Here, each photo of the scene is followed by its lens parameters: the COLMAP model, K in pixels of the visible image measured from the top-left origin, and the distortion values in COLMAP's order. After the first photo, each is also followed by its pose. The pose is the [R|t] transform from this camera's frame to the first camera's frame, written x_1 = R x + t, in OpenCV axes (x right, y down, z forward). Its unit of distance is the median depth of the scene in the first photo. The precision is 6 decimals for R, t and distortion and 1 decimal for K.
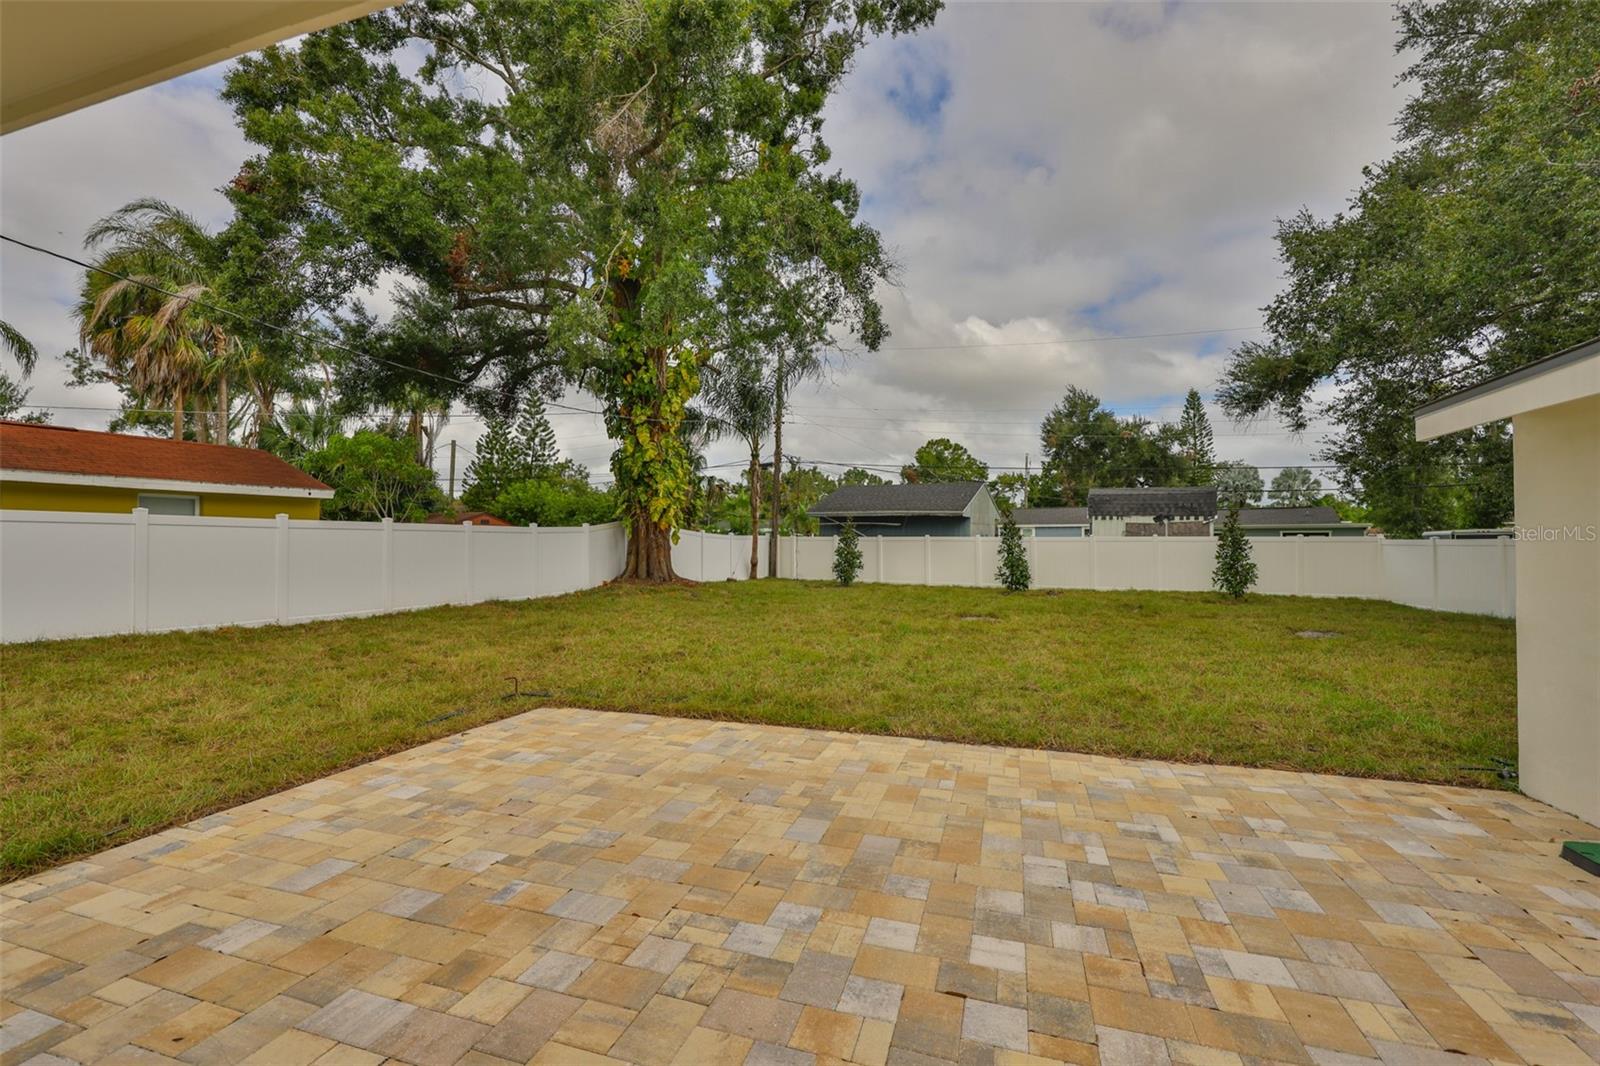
lens RADIAL K [[689.6, 0, 800.0], [0, 689.6, 533.0], [0, 0, 1]] dist [0.001606, 0.000383]
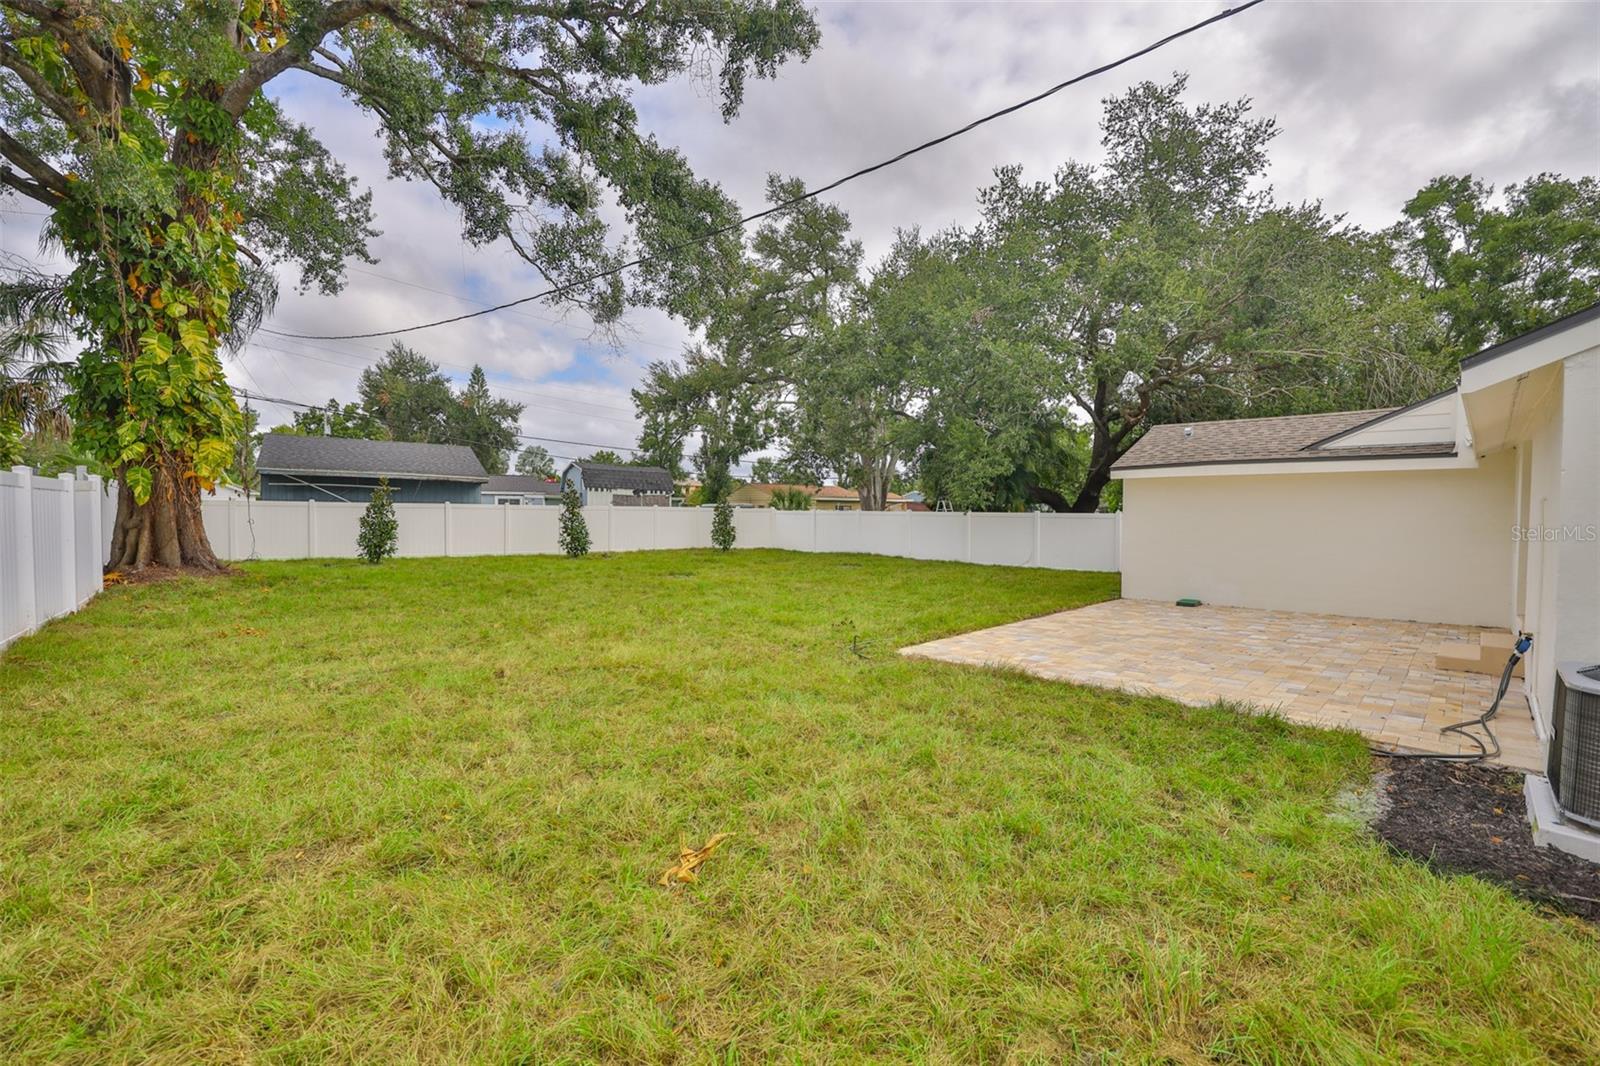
lens RADIAL K [[689.6, 0, 800.0], [0, 689.6, 533.0], [0, 0, 1]] dist [0.001606, 0.000383]
pose [[0.428359, -0.025994, 0.903235, -0.474773], [-0.021180, 0.999023, 0.038795, -0.001305], [-0.903360, -0.035749, 0.427390, 0.202293]]
